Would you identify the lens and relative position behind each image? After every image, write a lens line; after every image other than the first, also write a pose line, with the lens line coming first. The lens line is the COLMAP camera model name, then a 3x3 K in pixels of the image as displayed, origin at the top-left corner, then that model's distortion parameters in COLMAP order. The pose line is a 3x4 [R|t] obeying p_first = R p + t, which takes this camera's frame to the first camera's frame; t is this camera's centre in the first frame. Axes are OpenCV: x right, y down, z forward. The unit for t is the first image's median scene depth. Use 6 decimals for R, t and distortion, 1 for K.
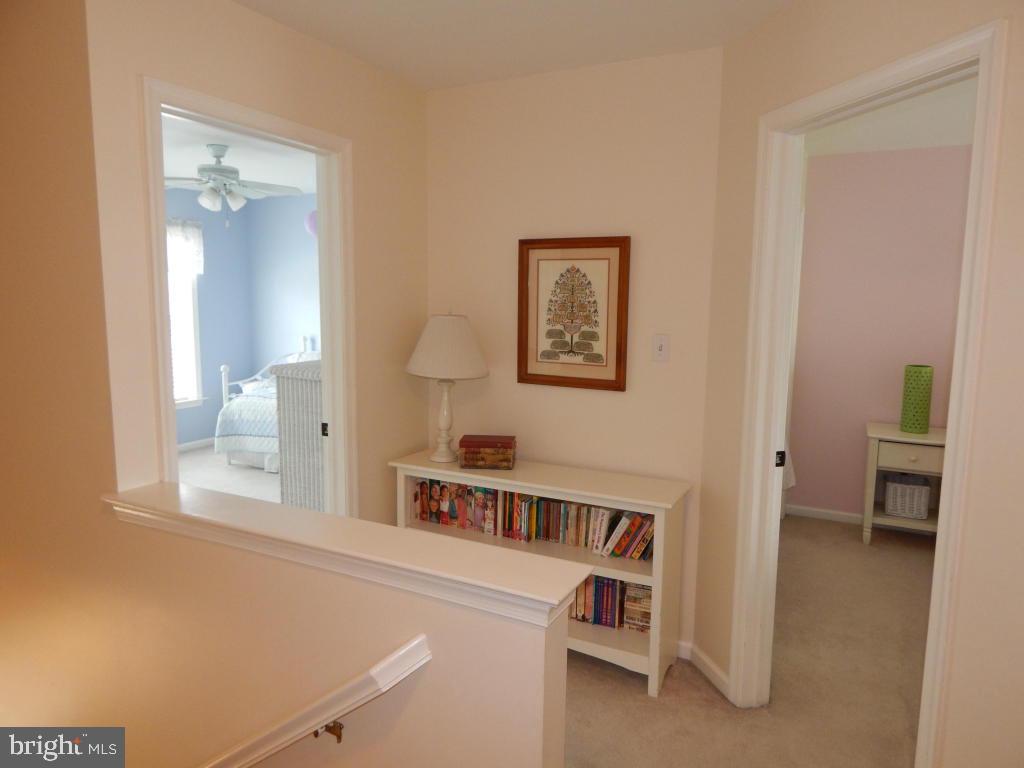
lens RADIAL K [[692.3, 0, 515.7], [0, 692.3, 384.4], [0, 0, 1]] dist [0.008952, 0.000938]
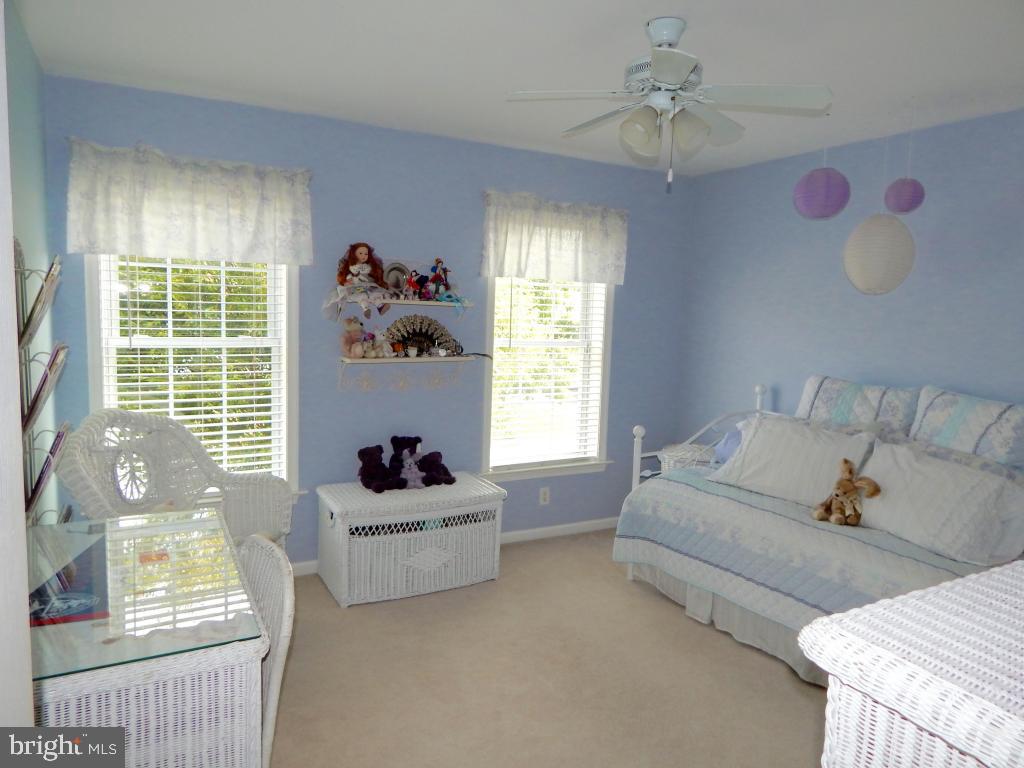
lens RADIAL K [[692.3, 0, 512.7], [0, 692.3, 384.4], [0, 0, 1]] dist [0.008952, 0.000938]
pose [[0.836424, 0.083022, -0.541758, -0.173879], [-0.095452, 0.995421, 0.005175, -0.058801], [0.539707, 0.047384, 0.840518, 0.395363]]
